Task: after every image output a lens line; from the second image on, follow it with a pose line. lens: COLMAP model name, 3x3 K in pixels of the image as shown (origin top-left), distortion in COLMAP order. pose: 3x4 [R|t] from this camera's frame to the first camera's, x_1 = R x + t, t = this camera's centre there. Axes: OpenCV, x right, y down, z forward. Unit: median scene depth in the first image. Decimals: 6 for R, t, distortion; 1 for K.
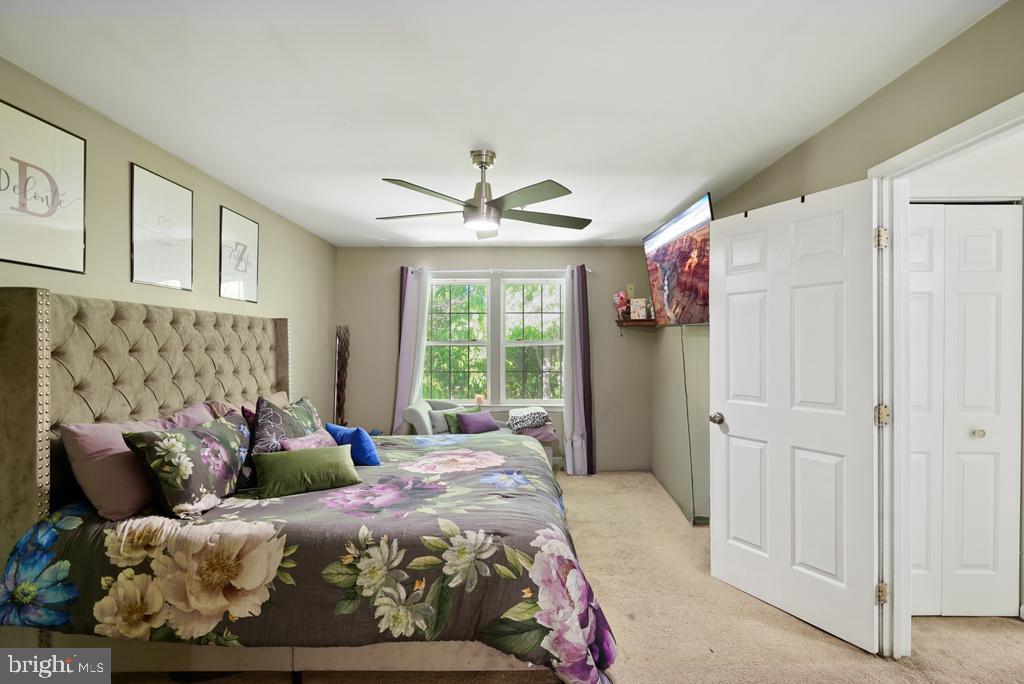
lens RADIAL K [[472.0, 0, 512.0], [0, 472.0, 342.0], [0, 0, 1]] dist [0.001350, 0.000085]
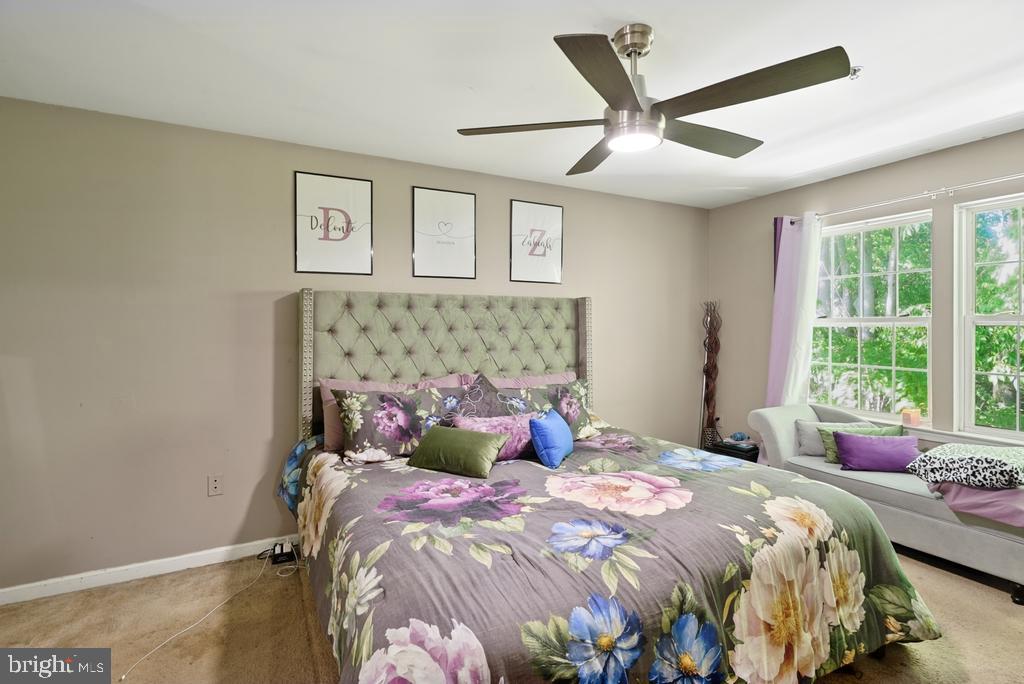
lens RADIAL K [[486.5, 0, 512.9], [0, 486.5, 318.9], [0, 0, 1]] dist [-0.001122, 0.000118]
pose [[0.471996, -0.011850, -0.881521, 0.578167], [0.008176, 0.999925, -0.009064, 0.004656], [0.881563, -0.002930, 0.472058, 0.676874]]
